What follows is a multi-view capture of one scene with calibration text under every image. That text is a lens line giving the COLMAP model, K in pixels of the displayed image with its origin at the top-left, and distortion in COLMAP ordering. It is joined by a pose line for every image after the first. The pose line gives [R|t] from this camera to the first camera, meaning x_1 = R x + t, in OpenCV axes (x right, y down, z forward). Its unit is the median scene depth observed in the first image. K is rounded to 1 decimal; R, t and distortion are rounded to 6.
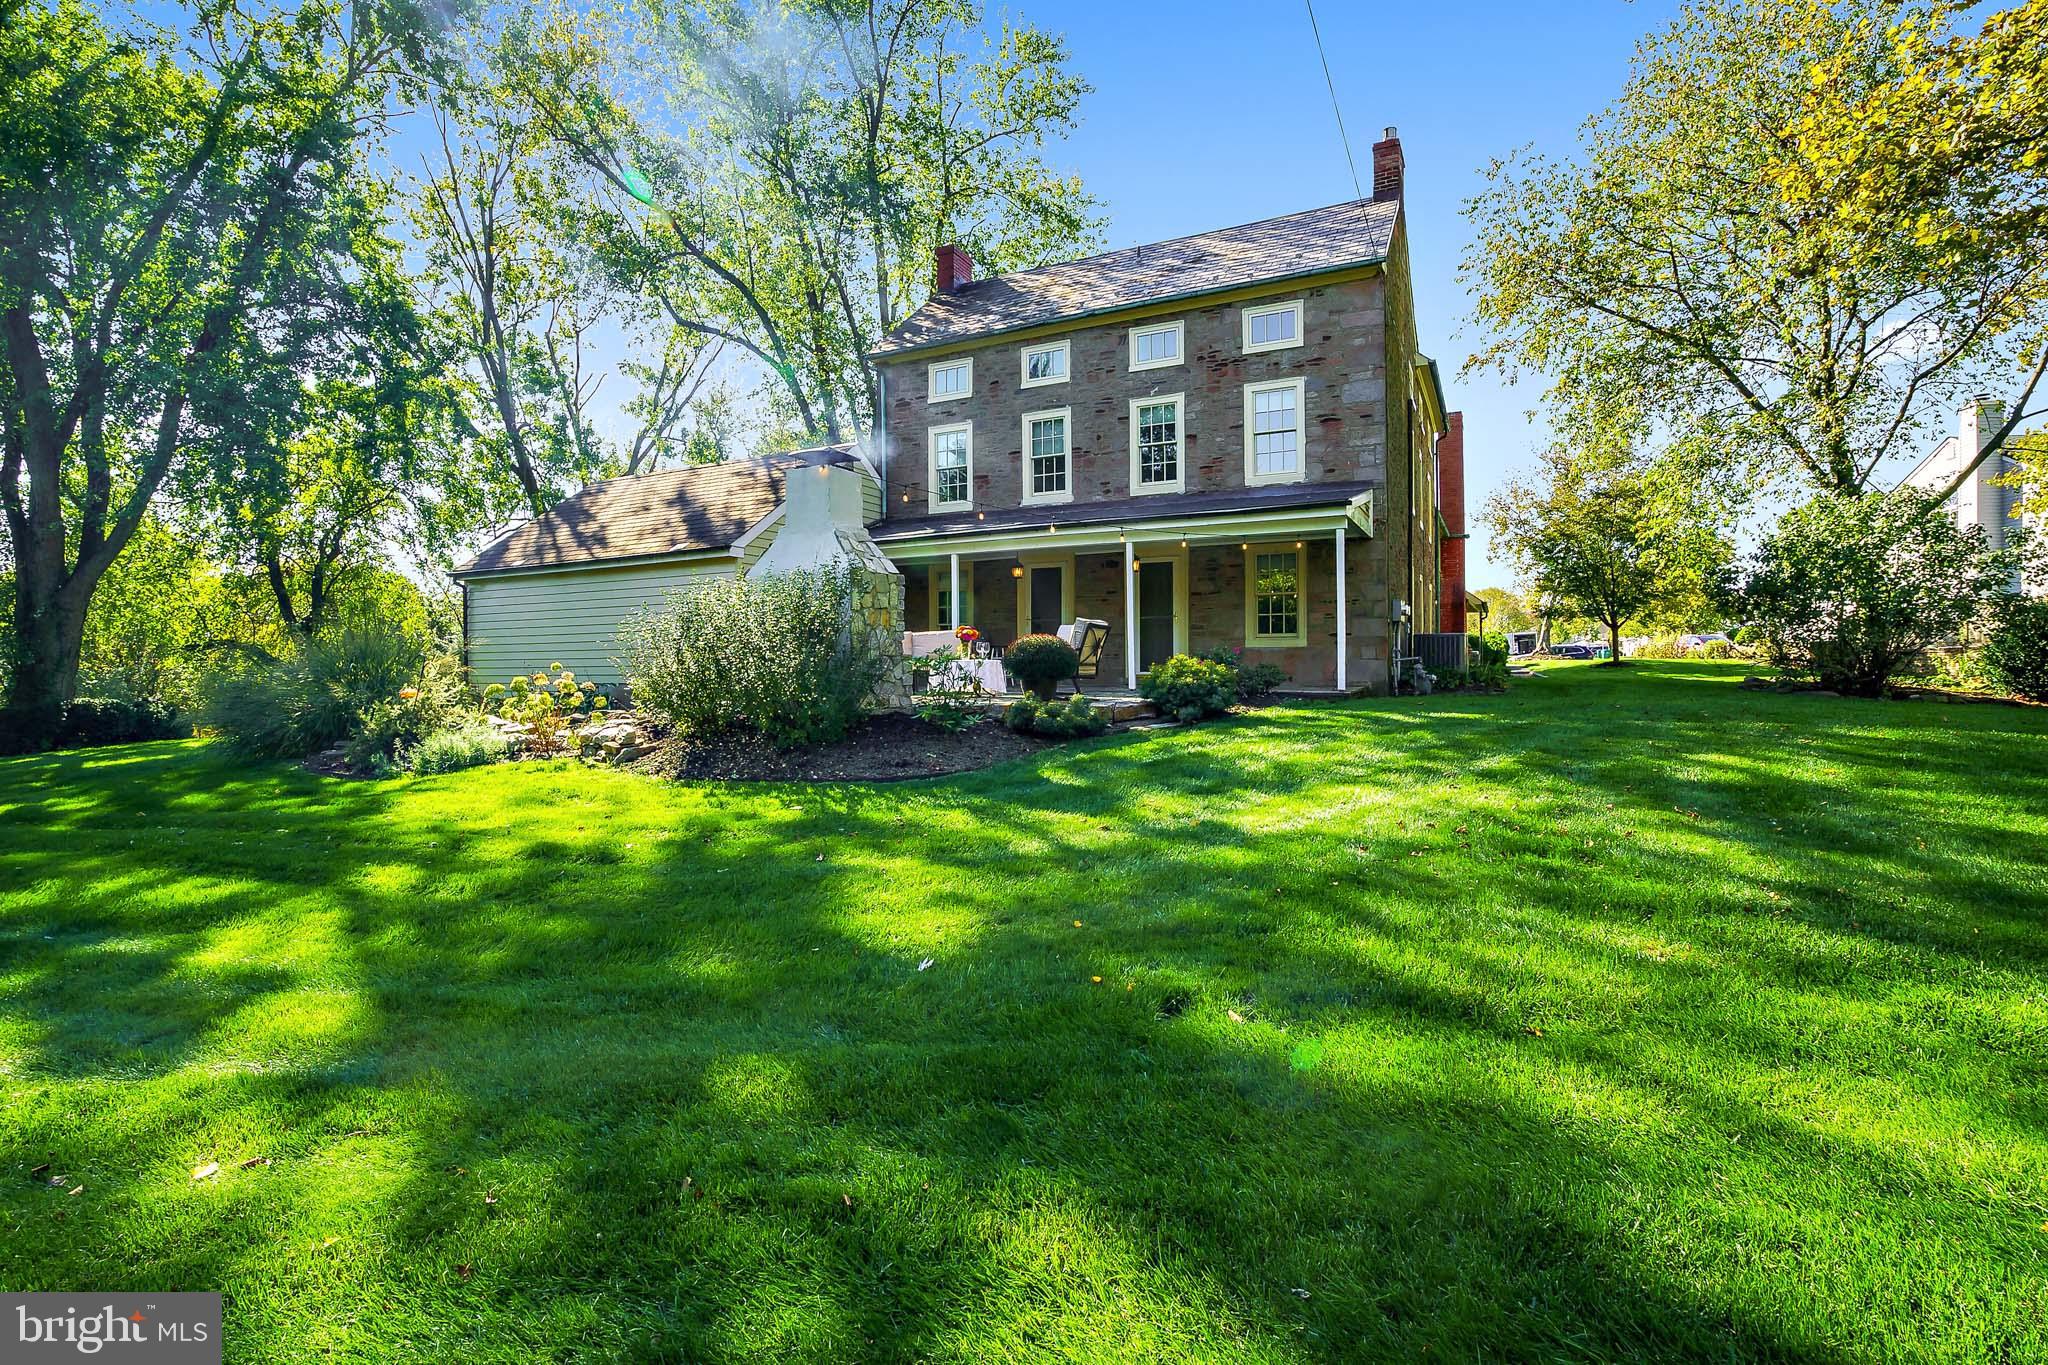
lens RADIAL K [[931.2, 0, 1025.1], [0, 931.2, 668.8], [0, 0, 1]] dist [-0.003728, -0.000269]
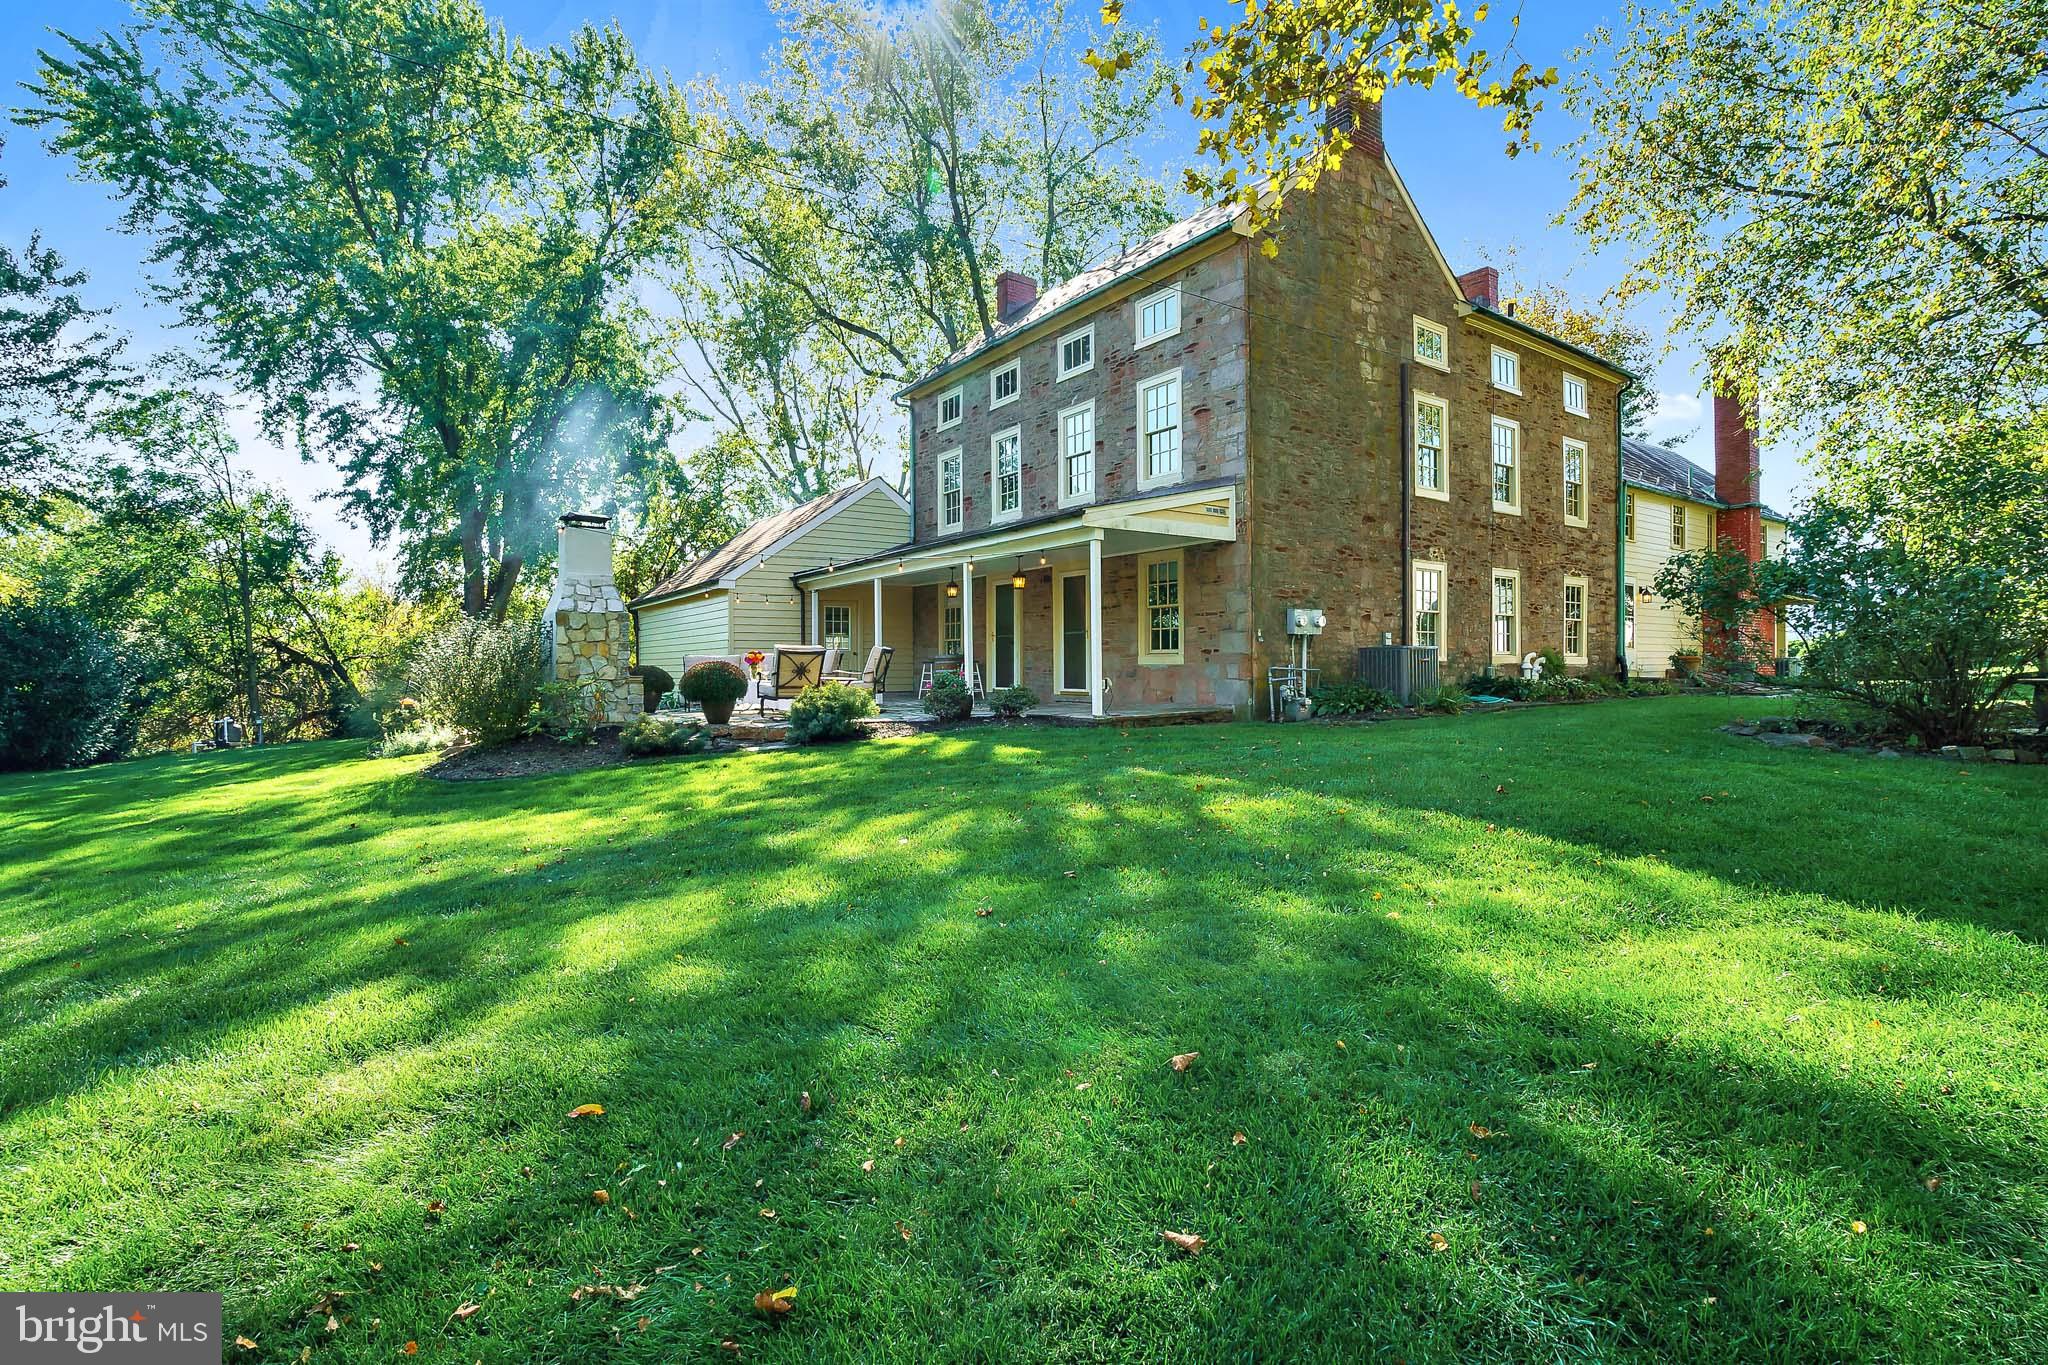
lens RADIAL K [[931.2, 0, 1065.9], [0, 931.2, 660.8], [0, 0, 1]] dist [-0.003728, -0.000269]
pose [[0.889011, -0.002575, -0.457879, 0.586965], [0.000428, 0.999988, -0.004792, -0.021677], [0.457887, 0.004065, 0.889001, 0.136330]]
